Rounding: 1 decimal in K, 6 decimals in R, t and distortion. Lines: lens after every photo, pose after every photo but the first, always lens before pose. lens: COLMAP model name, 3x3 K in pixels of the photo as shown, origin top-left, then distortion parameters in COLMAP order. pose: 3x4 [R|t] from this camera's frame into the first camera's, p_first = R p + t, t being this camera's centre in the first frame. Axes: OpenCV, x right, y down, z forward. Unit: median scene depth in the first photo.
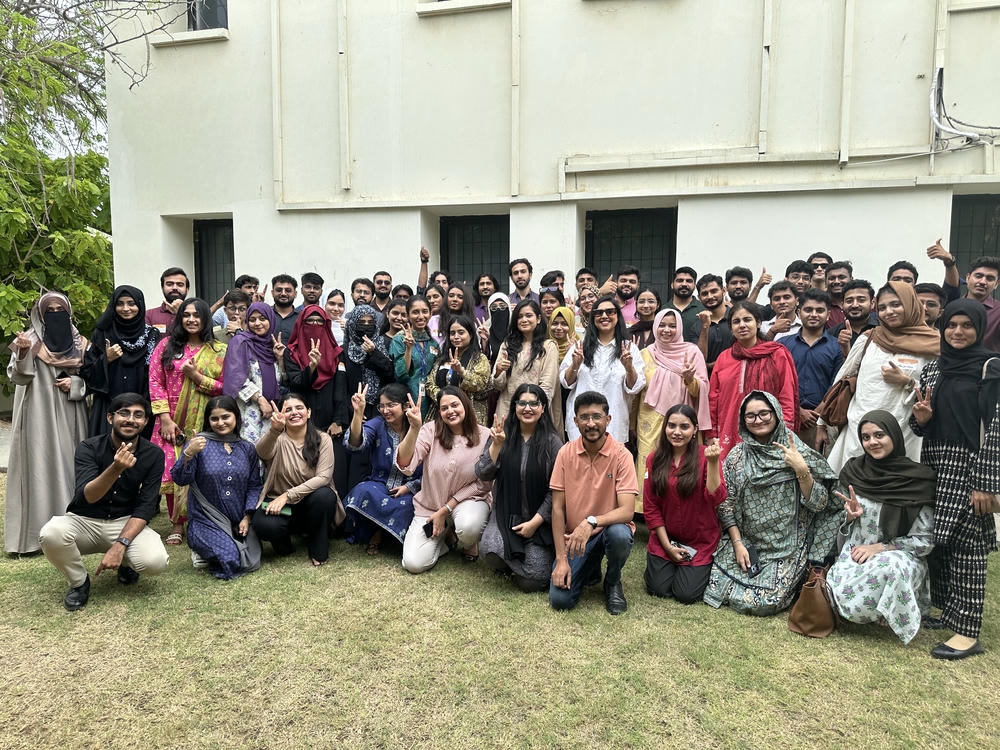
lens RADIAL K [[683.8, 0, 500.7], [0, 683.8, 378.3], [0, 0, 1]] dist [0.029351, -0.026722]
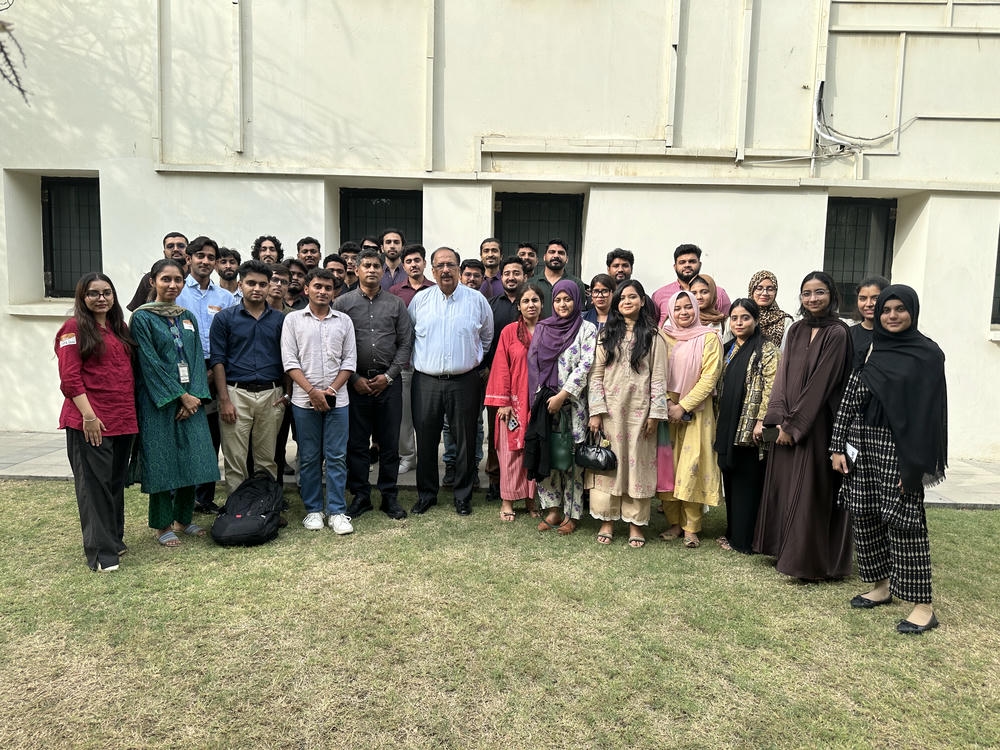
lens RADIAL K [[683.8, 0, 502.1], [0, 683.8, 373.7], [0, 0, 1]] dist [0.029351, -0.026722]
pose [[0.973680, -0.004167, 0.227881, -0.121112], [-0.001040, 0.999741, 0.022726, -0.001142], [-0.227917, -0.022364, 0.973424, 0.021286]]
